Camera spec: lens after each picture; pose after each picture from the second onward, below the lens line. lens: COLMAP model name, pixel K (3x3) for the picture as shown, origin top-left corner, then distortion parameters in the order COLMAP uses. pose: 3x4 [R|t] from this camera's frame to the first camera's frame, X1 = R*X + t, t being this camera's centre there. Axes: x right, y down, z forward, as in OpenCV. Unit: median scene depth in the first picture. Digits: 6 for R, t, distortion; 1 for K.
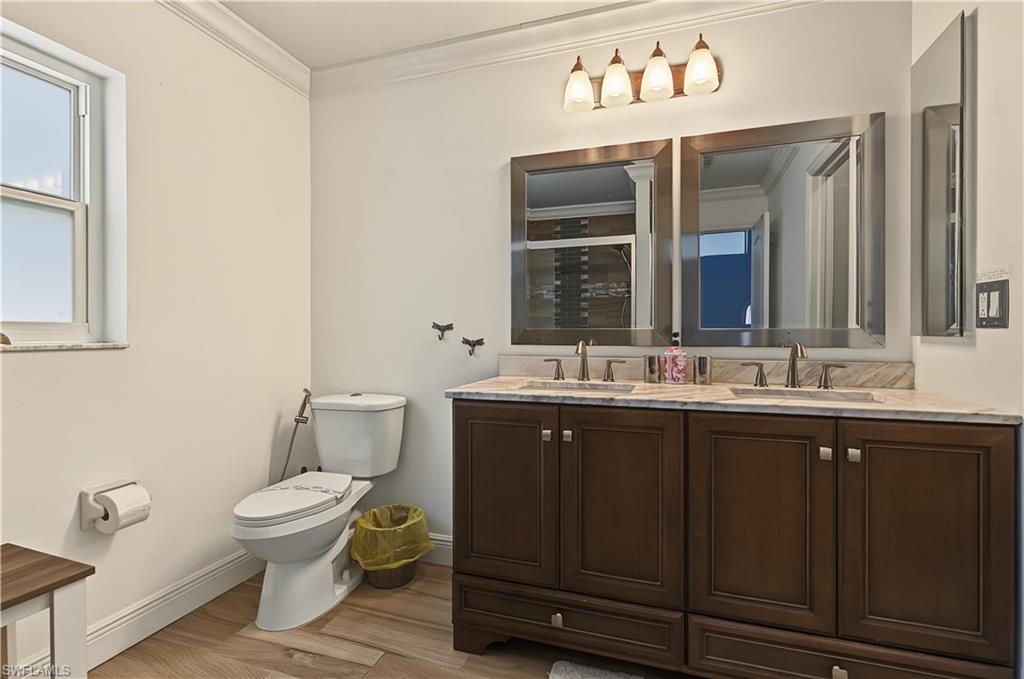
lens RADIAL K [[470.7, 0, 518.0], [0, 470.7, 337.6], [0, 0, 1]] dist [-0.005499, 0.000274]
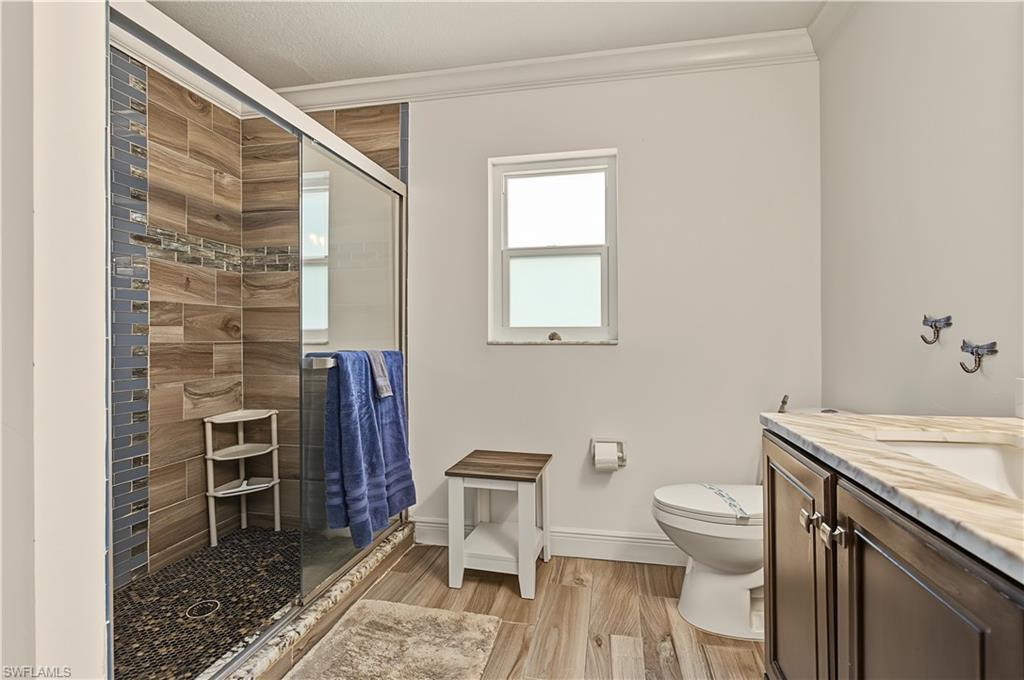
lens RADIAL K [[470.7, 0, 520.2], [0, 470.7, 334.9], [0, 0, 1]] dist [-0.005499, 0.000274]
pose [[0.119452, 0.003386, -0.992834, 0.503141], [-0.003842, 0.999988, 0.002948, -0.007983], [0.992833, 0.003462, 0.119463, 0.533748]]
